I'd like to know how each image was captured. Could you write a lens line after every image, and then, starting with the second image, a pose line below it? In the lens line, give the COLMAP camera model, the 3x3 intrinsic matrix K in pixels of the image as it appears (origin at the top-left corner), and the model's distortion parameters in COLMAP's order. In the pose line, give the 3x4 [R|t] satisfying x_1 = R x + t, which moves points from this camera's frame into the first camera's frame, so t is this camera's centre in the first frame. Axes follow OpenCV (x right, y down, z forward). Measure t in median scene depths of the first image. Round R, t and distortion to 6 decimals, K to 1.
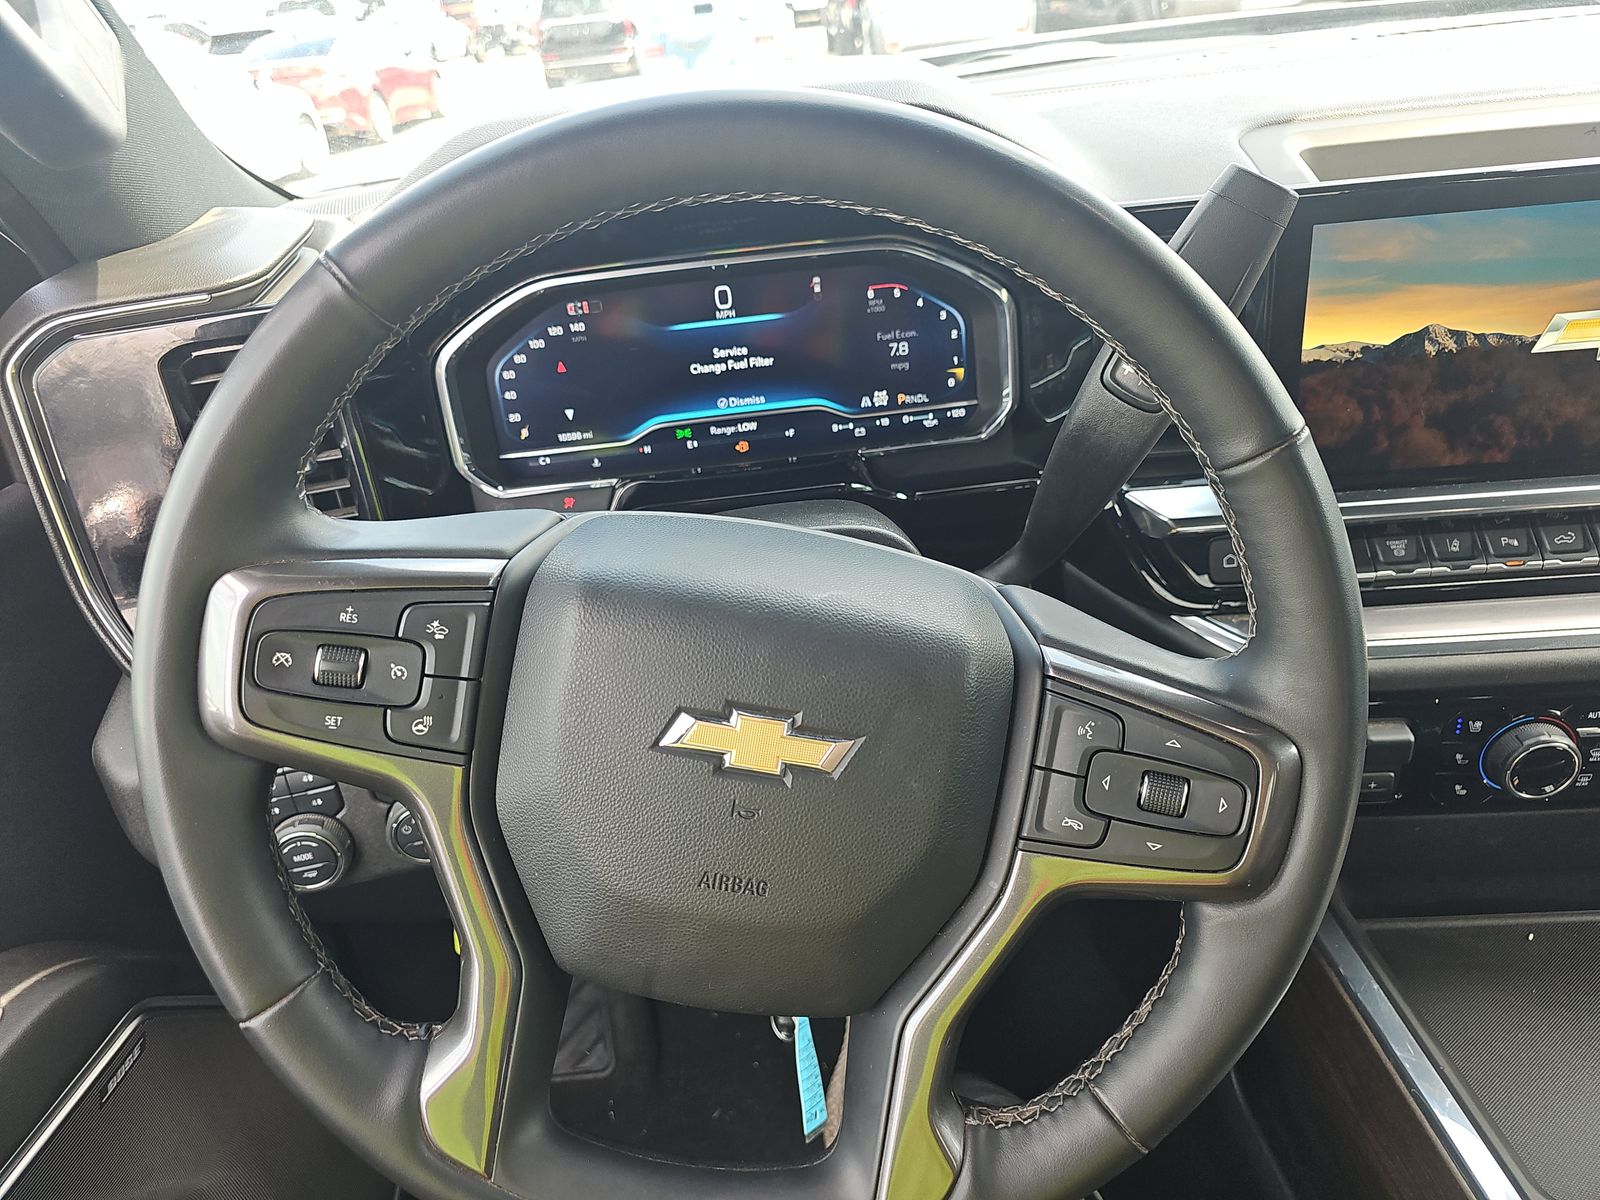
lens RADIAL K [[1076.0, 0, 799.2], [0, 1076.0, 619.1], [0, 0, 1]] dist [0.019983, -0.048022]
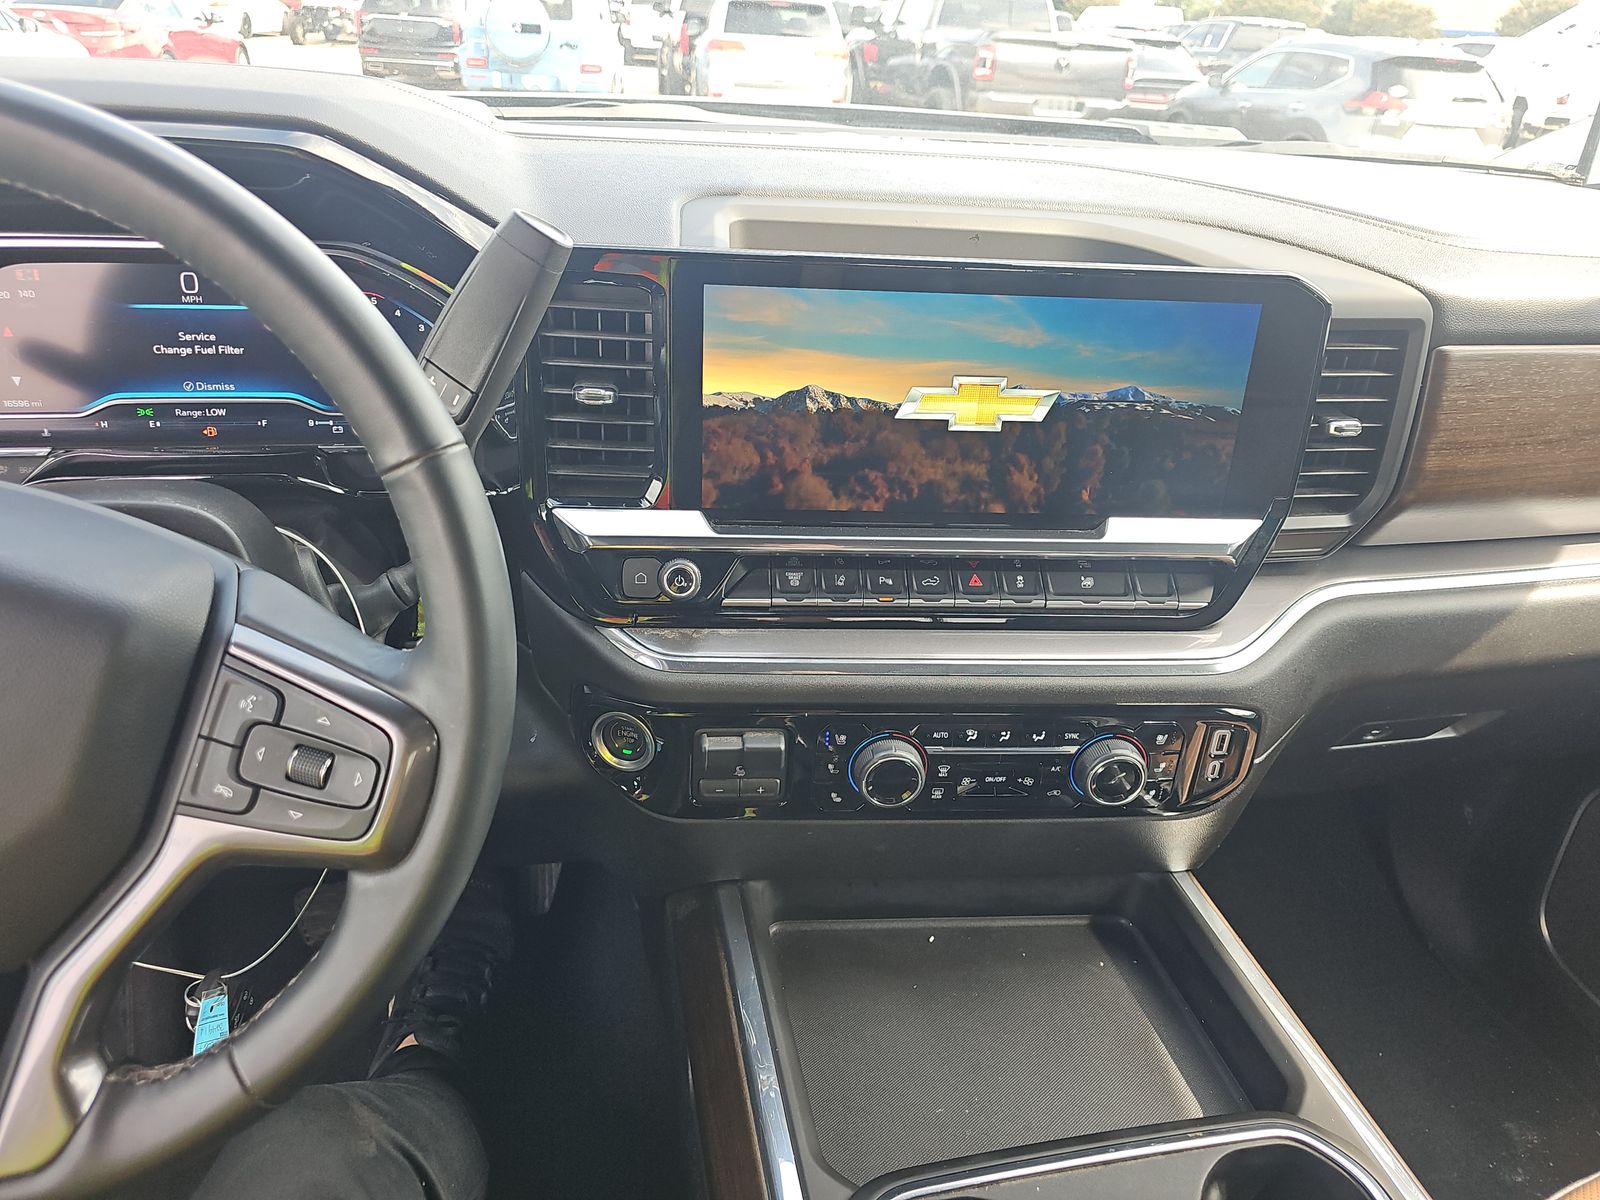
lens RADIAL K [[1048.0, 0, 800.0], [0, 1048.0, 600.0], [0, 0, 1]] dist [0.032161, -0.050318]
pose [[0.978064, 0.075397, 0.194181, 0.363275], [-0.067111, 0.996546, -0.048913, 0.009542], [-0.197198, 0.034808, 0.979746, -0.081135]]
